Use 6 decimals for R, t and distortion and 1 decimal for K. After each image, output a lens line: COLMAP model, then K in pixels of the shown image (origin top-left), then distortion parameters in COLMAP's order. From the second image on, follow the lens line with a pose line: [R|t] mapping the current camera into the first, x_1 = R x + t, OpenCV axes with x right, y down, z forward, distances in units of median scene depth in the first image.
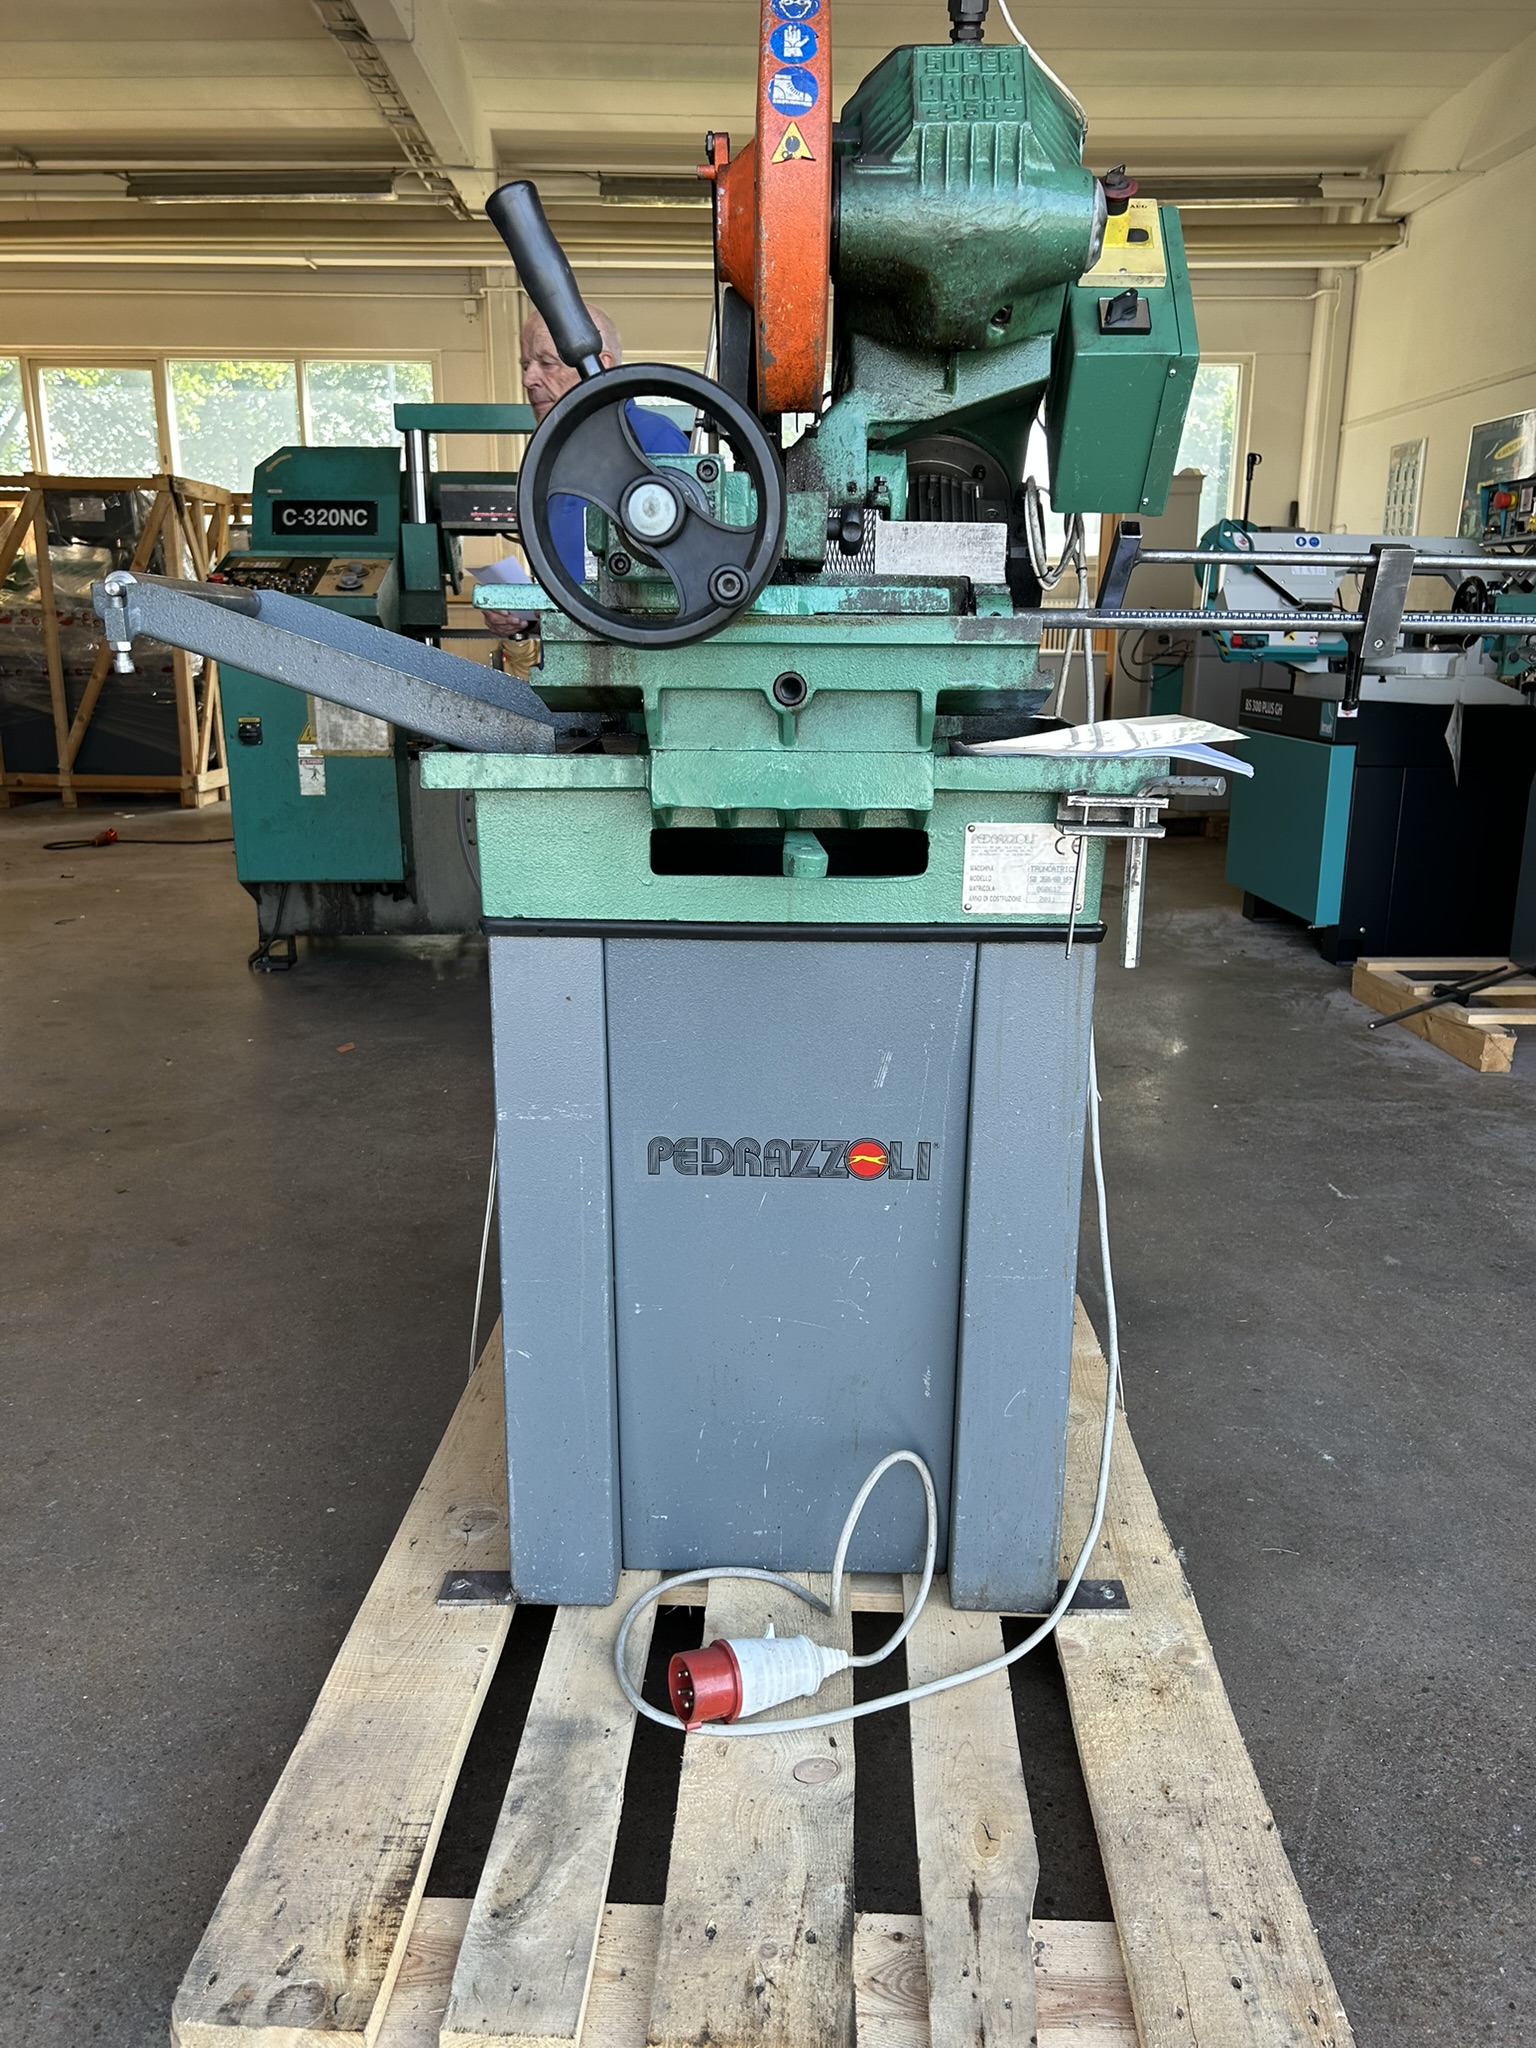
lens RADIAL K [[1553.0, 0, 765.3], [0, 1553.0, 1034.5], [0, 0, 1]] dist [0.044939, -0.052154]
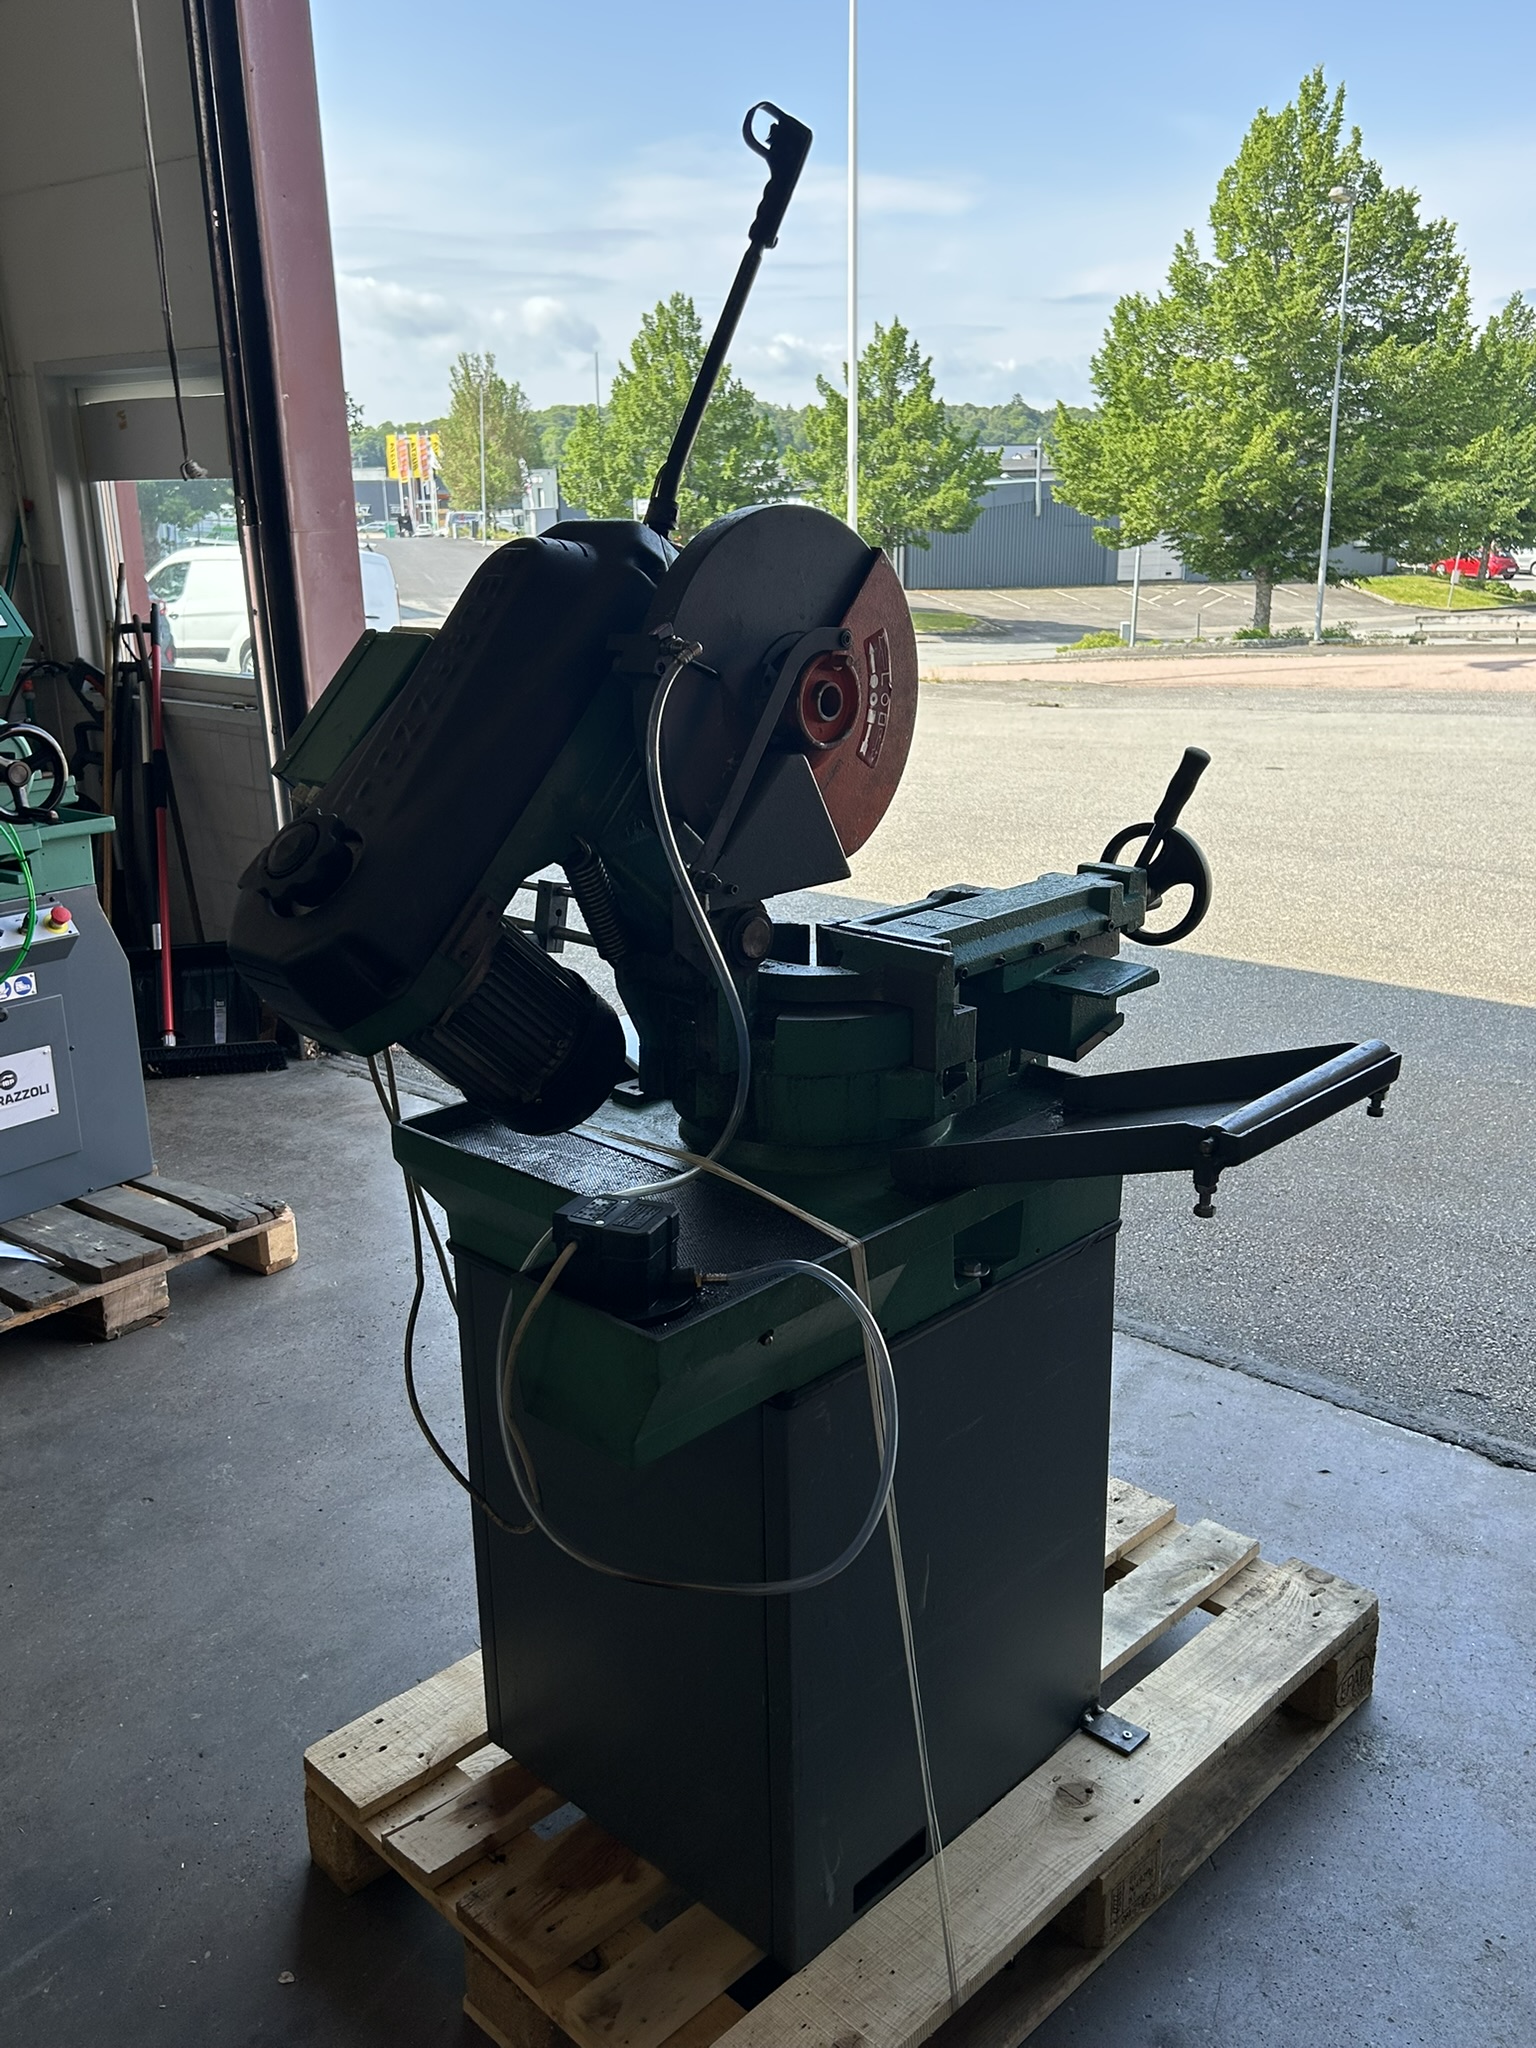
lens RADIAL K [[1756.0, 0, 765.1], [0, 1756.0, 1023.4], [0, 0, 1]] dist [0.027355, -0.008269]
pose [[-0.740530, -0.197567, 0.642326, -0.846480], [0.178838, 0.863407, 0.471747, -0.944971], [-0.647791, 0.464215, -0.604046, 1.939185]]
